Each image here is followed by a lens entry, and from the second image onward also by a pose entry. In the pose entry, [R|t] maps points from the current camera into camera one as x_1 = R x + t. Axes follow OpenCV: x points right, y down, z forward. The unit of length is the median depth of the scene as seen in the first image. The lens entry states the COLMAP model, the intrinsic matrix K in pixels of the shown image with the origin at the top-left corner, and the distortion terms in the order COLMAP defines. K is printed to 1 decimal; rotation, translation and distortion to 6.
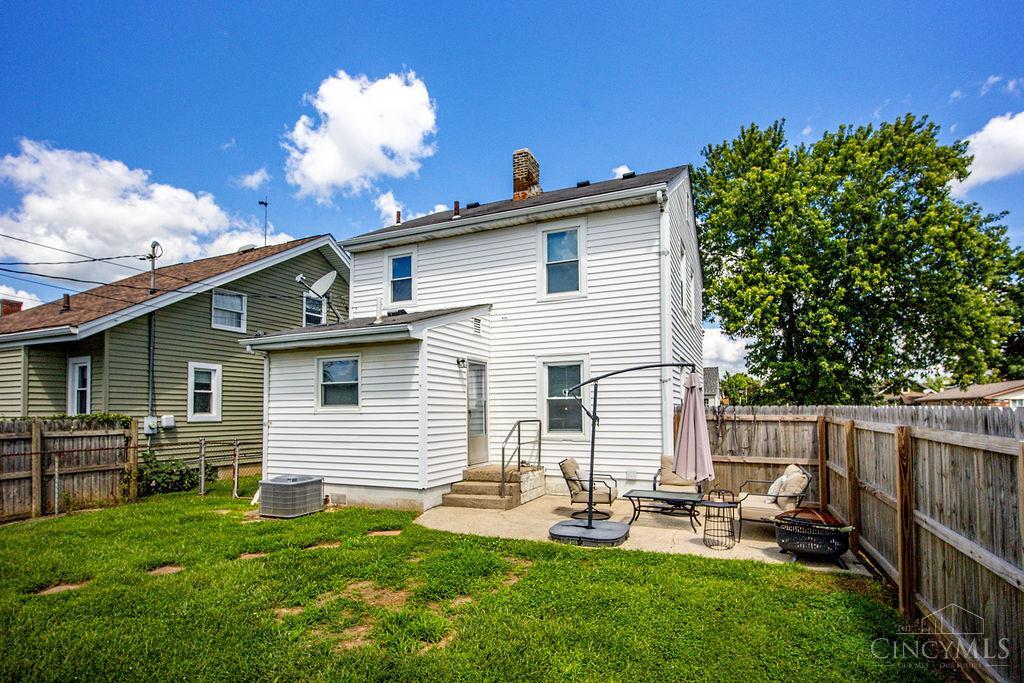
lens RADIAL K [[507.4, 0, 525.9], [0, 507.4, 394.7], [0, 0, 1]] dist [-0.012526, -0.000404]
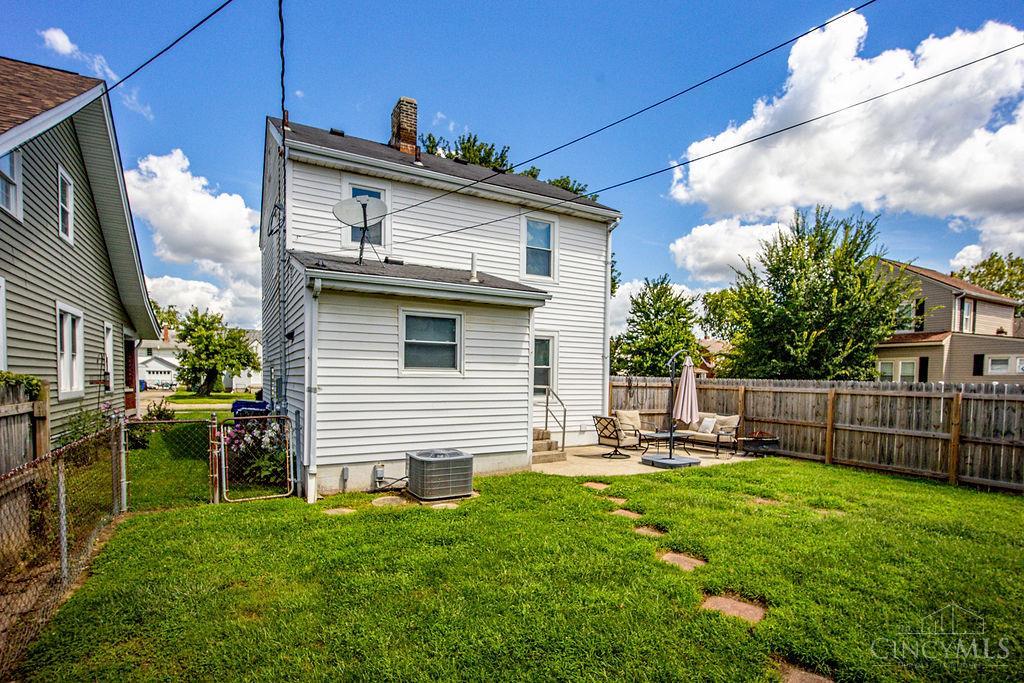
lens RADIAL K [[507.4, 0, 525.9], [0, 507.4, 394.7], [0, 0, 1]] dist [-0.012526, -0.000404]
pose [[0.602140, -0.011384, 0.798310, -0.863622], [-0.043465, 0.997948, 0.047015, 0.016798], [-0.797207, -0.063008, 0.600409, 0.307548]]
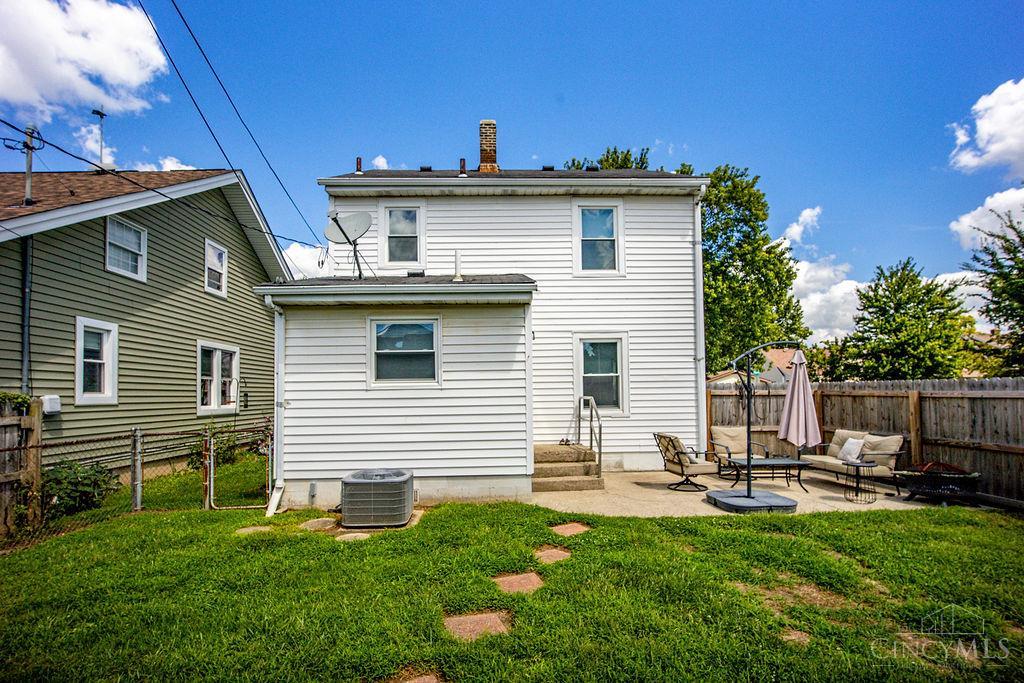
lens RADIAL K [[471.3, 0, 506.0], [0, 471.3, 380.2], [0, 0, 1]] dist [-0.012035, 0.000114]
pose [[0.908076, 0.007896, 0.418730, -0.478155], [-0.007176, 0.999969, -0.003295, 0.021324], [-0.418743, -0.000012, 0.908105, 0.228321]]
